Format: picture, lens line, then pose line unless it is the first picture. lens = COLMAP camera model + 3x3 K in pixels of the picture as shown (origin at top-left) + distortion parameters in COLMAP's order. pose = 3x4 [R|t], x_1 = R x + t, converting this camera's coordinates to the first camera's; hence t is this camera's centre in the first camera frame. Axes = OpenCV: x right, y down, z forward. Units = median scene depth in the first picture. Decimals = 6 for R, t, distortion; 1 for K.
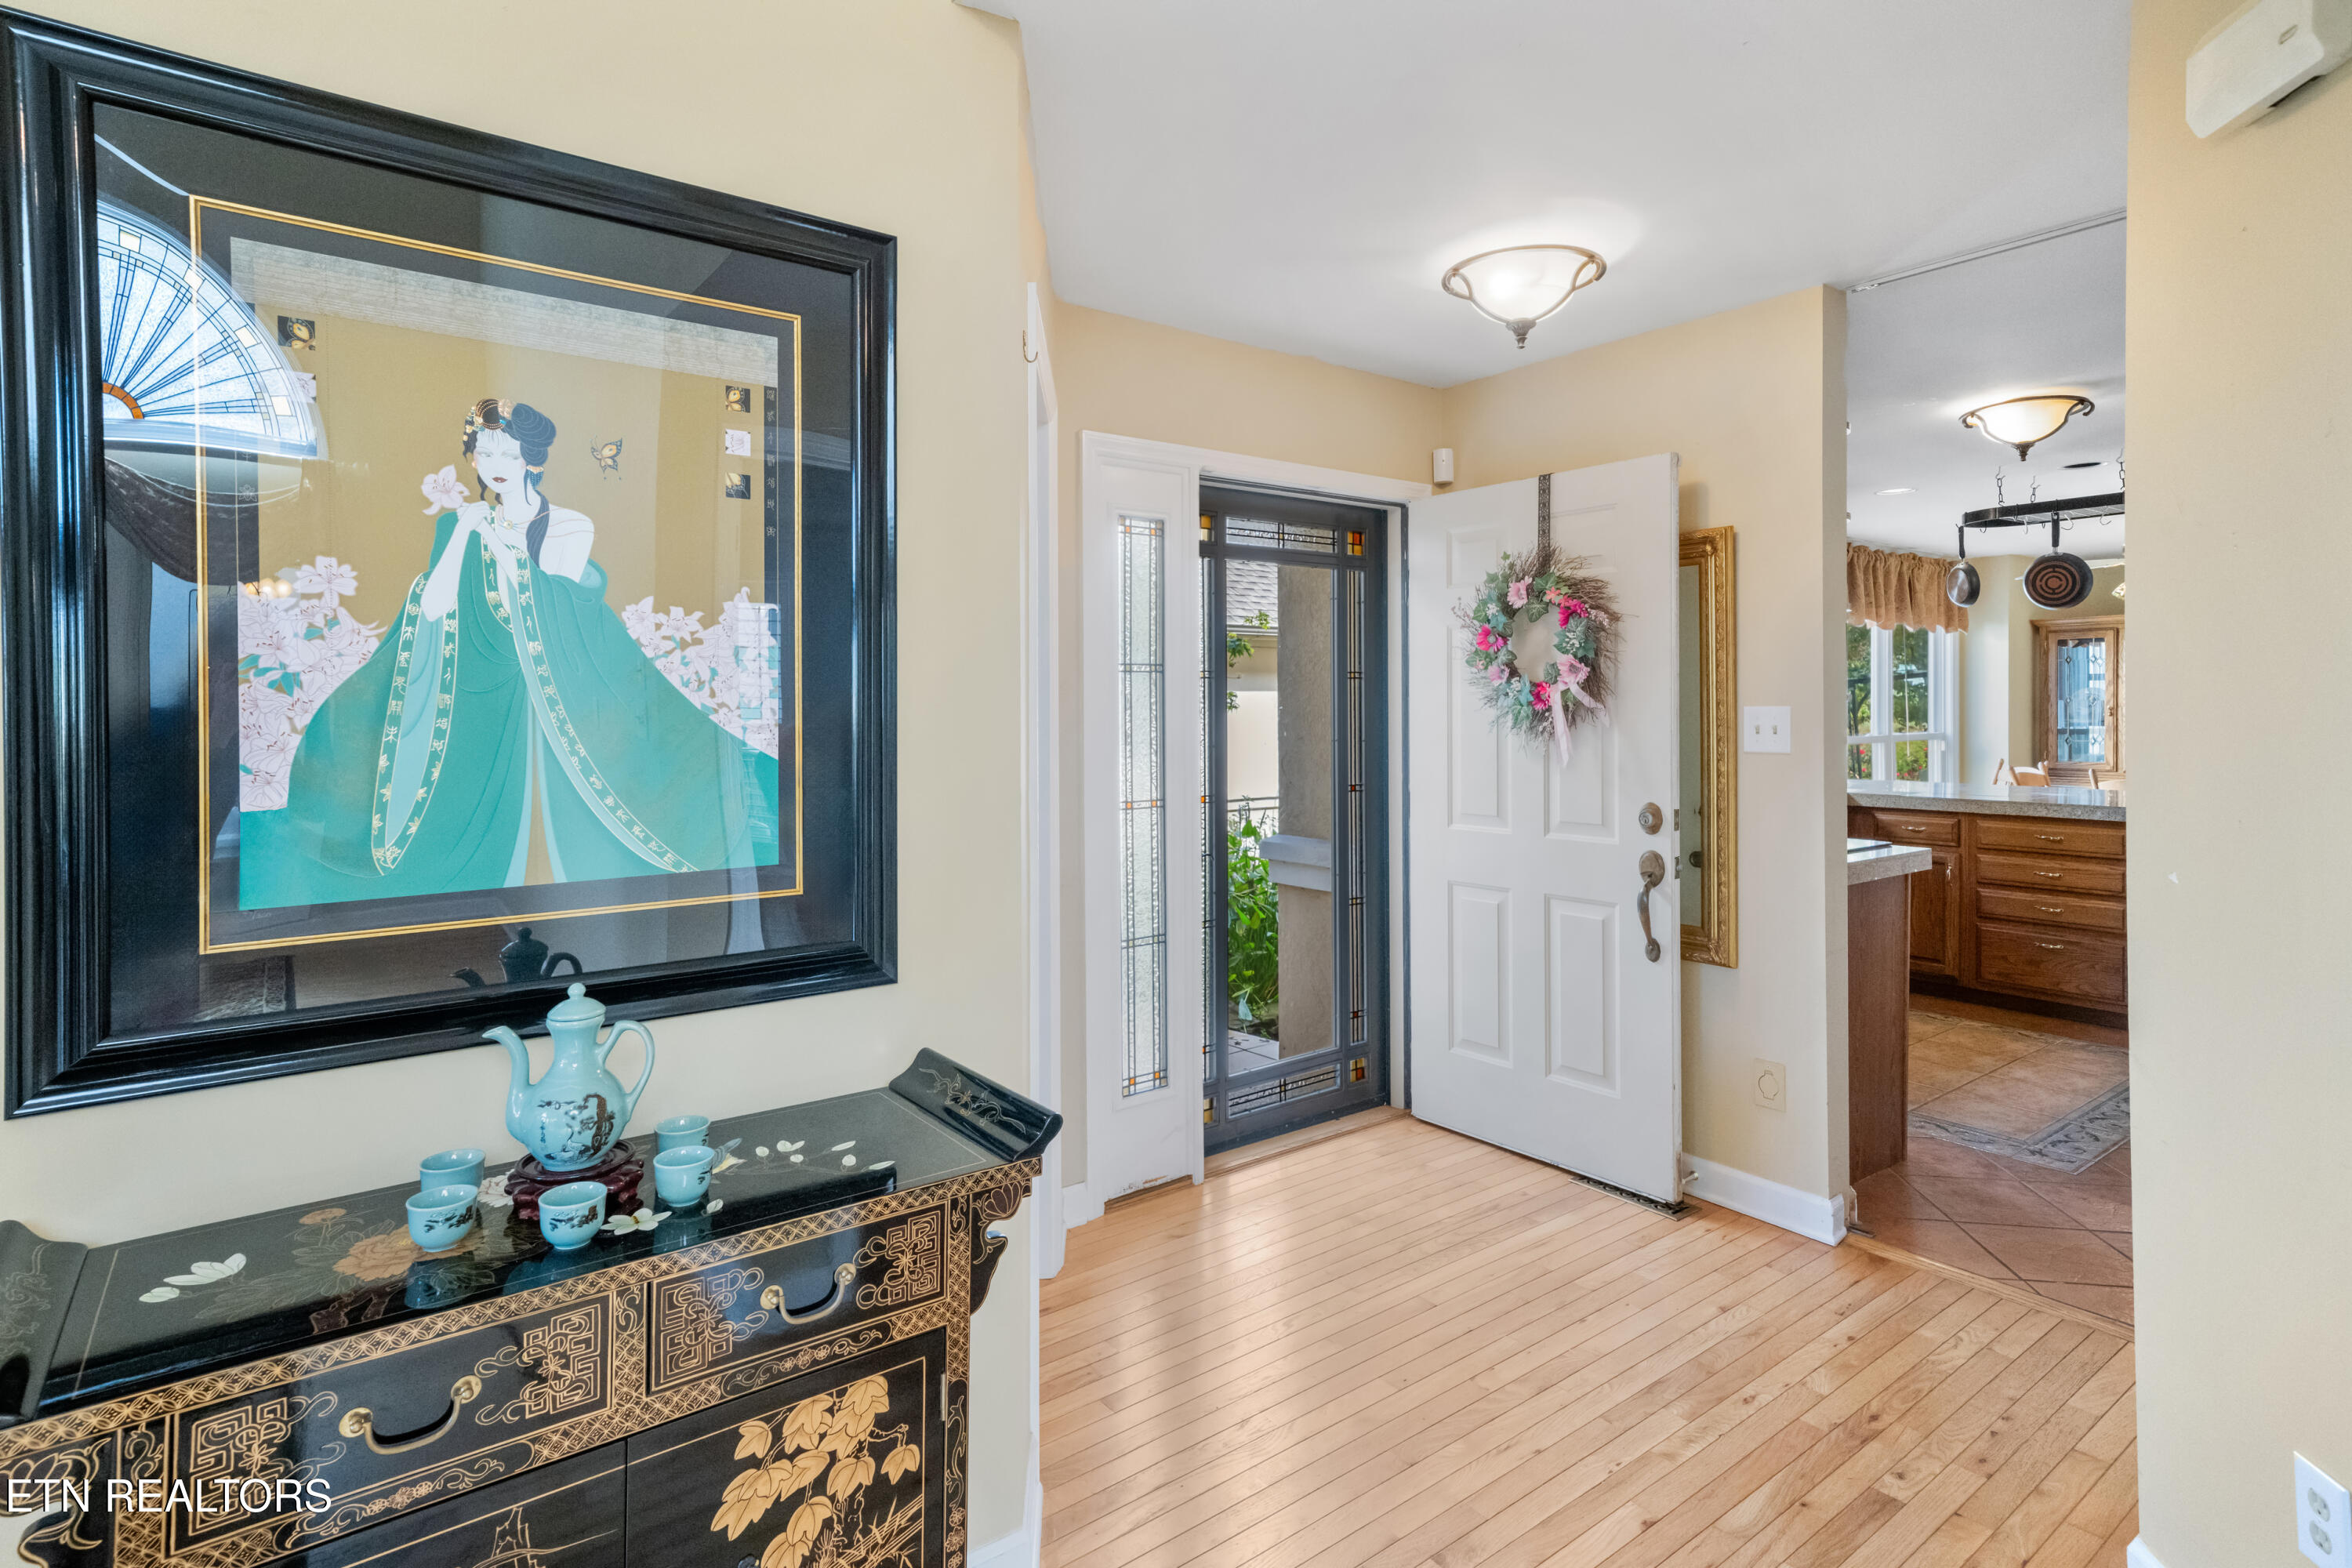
lens RADIAL K [[1197.7, 0, 1181.8], [0, 1197.7, 711.2], [0, 0, 1]] dist [0.025050, -0.000439]
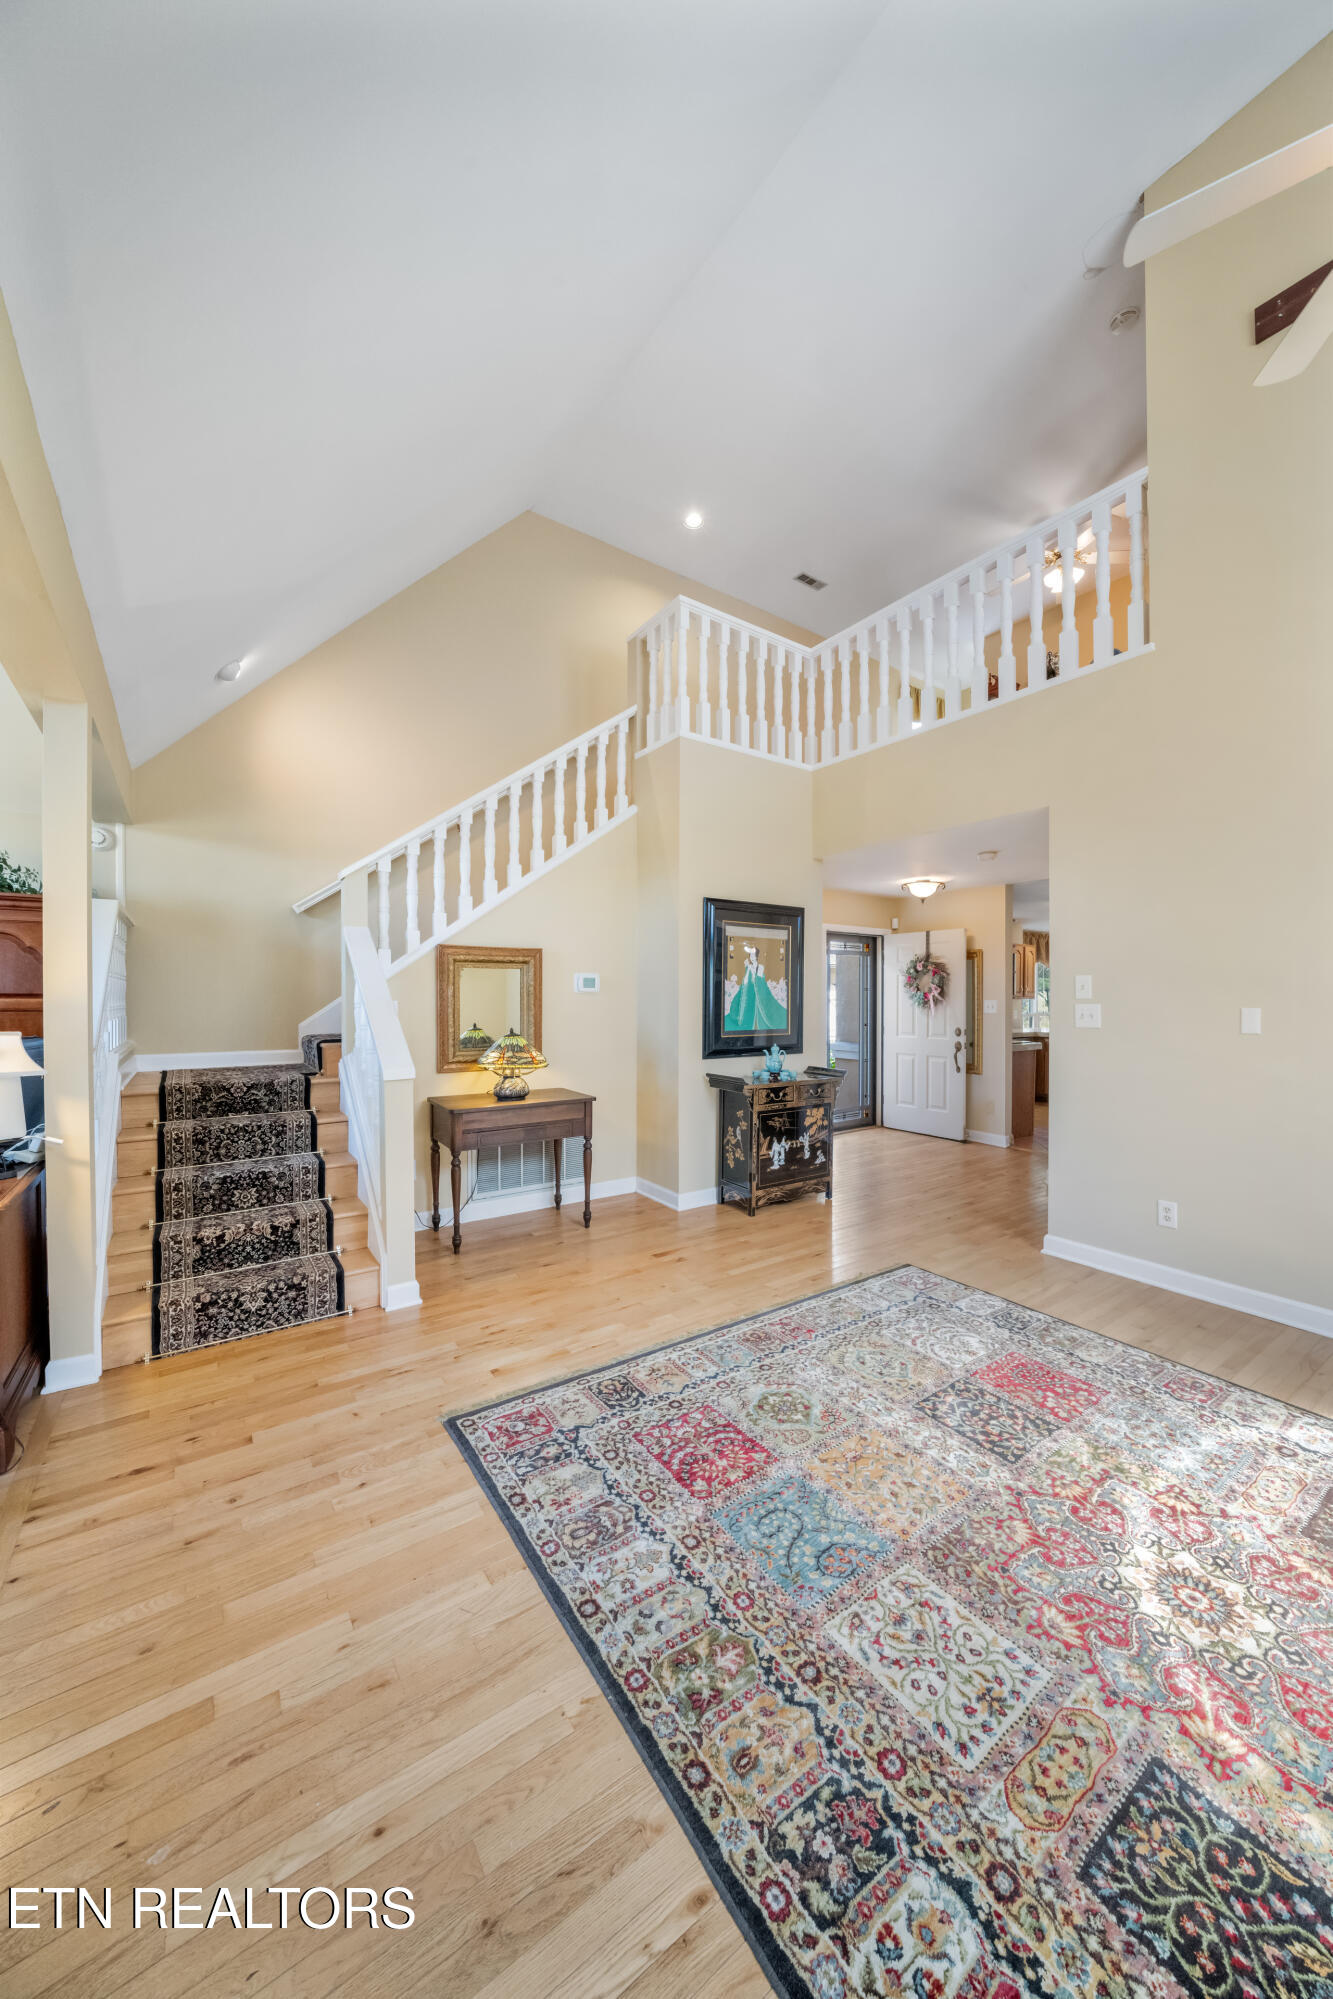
lens RADIAL K [[679.8, 0, 688.9], [0, 679.8, 1003.1], [0, 0, 1]] dist [-0.000490, -0.000034]
pose [[0.999560, 0.007382, -0.028711, -0.337931], [-0.007218, 0.999957, 0.005825, -0.000863], [0.028753, -0.005615, 0.999571, -1.004635]]
